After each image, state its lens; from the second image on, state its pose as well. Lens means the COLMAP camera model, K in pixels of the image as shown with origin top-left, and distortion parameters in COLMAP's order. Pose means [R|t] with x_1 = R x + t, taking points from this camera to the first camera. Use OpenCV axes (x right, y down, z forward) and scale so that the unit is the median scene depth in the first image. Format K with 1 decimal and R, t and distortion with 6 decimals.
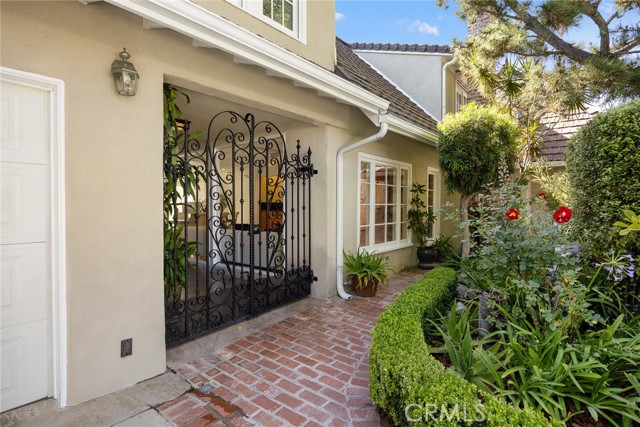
lens RADIAL K [[329.5, 0, 319.9], [0, 329.5, 209.2], [0, 0, 1]] dist [0.000375, 0.000082]
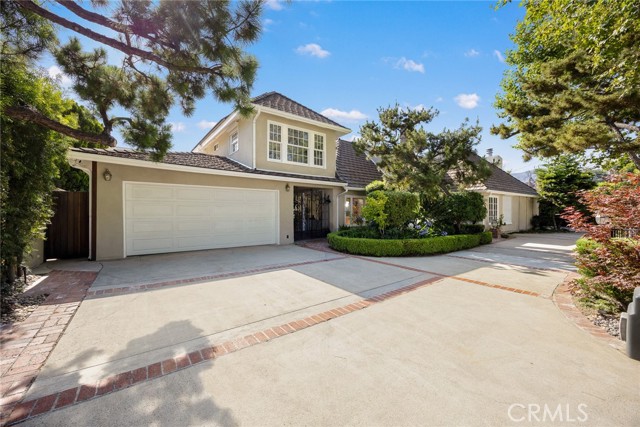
lens RADIAL K [[246.3, 0, 323.9], [0, 246.3, 214.2], [0, 0, 1]] dist [0.020560, 0.000154]
pose [[0.973389, -0.003497, -0.229132, 0.519718], [0.001632, 0.999964, -0.008327, 0.043185], [0.229153, 0.007732, 0.973360, -1.578631]]
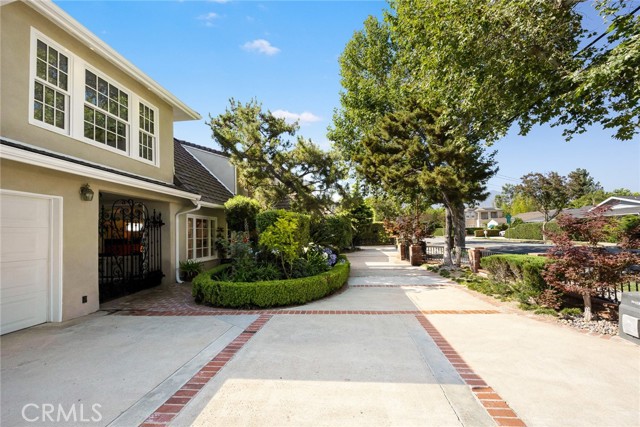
lens RADIAL K [[268.0, 0, 331.1], [0, 268.0, 225.4], [0, 0, 1]] dist [0.001887, 0.000736]
pose [[0.816000, -0.005119, 0.578029, -0.129353], [0.035208, 0.998544, -0.040861, 0.003140], [-0.576978, 0.053694, 0.814993, -0.990008]]
